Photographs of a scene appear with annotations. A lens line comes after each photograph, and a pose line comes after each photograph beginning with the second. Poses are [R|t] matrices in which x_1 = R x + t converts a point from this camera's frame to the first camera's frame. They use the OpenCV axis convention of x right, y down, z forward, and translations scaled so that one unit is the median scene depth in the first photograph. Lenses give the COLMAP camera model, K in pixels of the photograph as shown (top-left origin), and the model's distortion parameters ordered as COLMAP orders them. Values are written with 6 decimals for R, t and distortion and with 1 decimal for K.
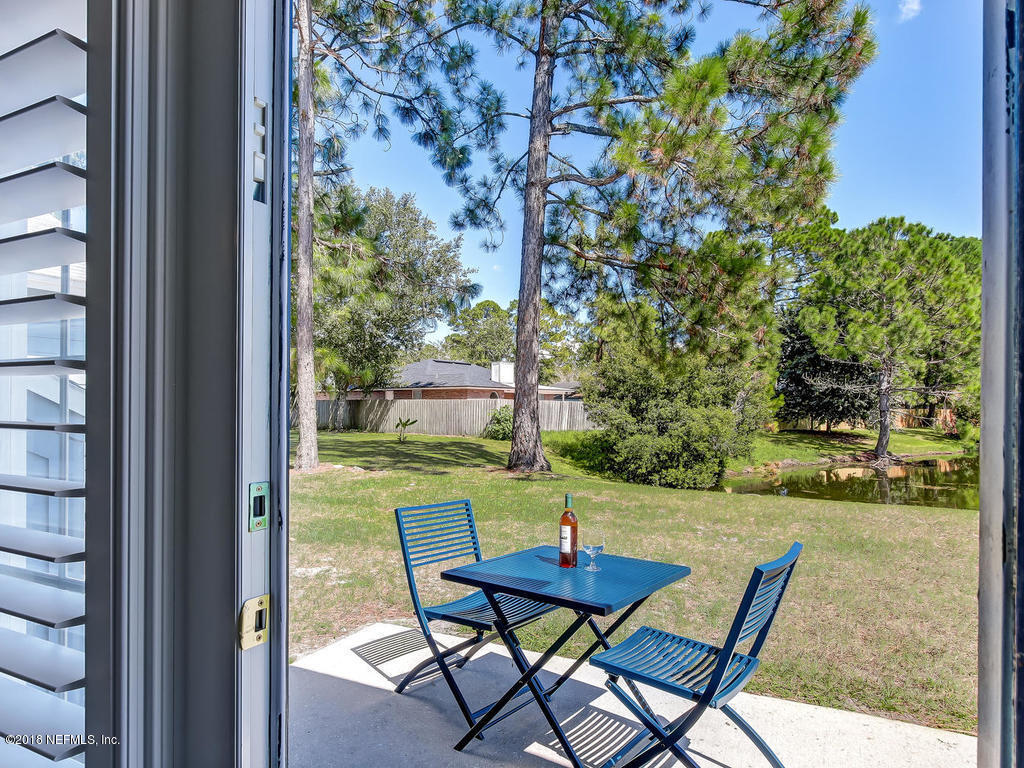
lens RADIAL K [[600.3, 0, 512.0], [0, 600.3, 384.0], [0, 0, 1]] dist [-0.029271, 0.000060]
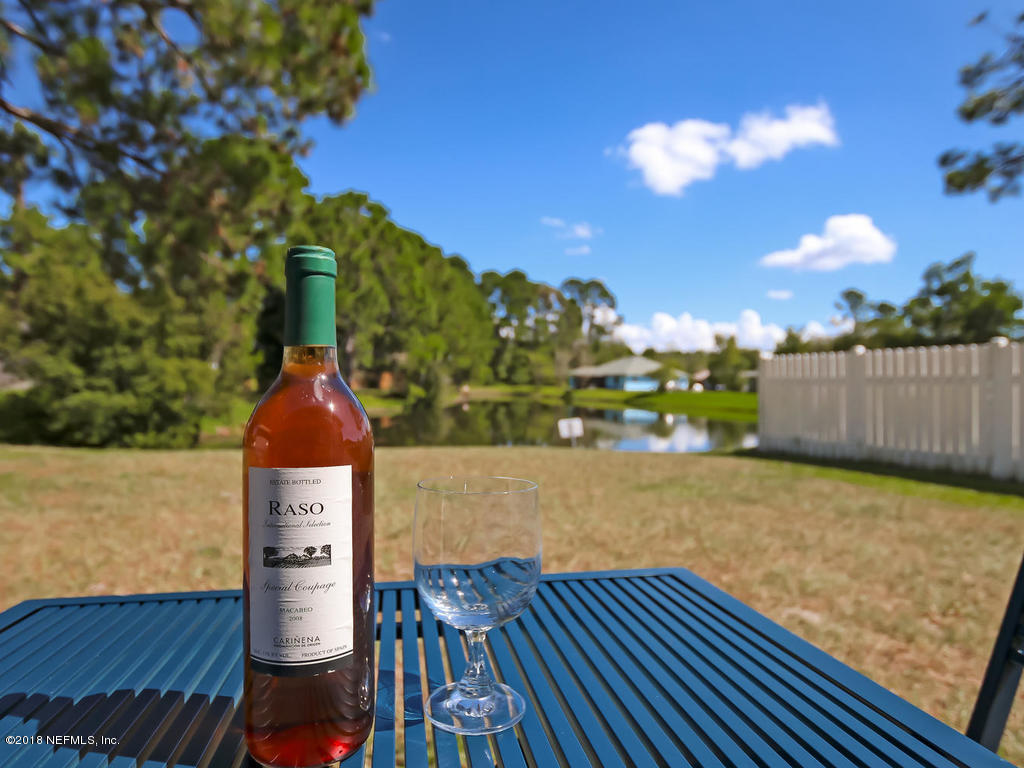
lens RADIAL K [[600.3, 0, 512.0], [0, 600.3, 384.0], [0, 0, 1]] dist [-0.029271, 0.000060]
pose [[0.656849, -0.010050, 0.753955, 0.001913], [-0.031407, 0.998679, 0.040674, 0.026334], [-0.753367, -0.050397, 0.655666, 0.109731]]
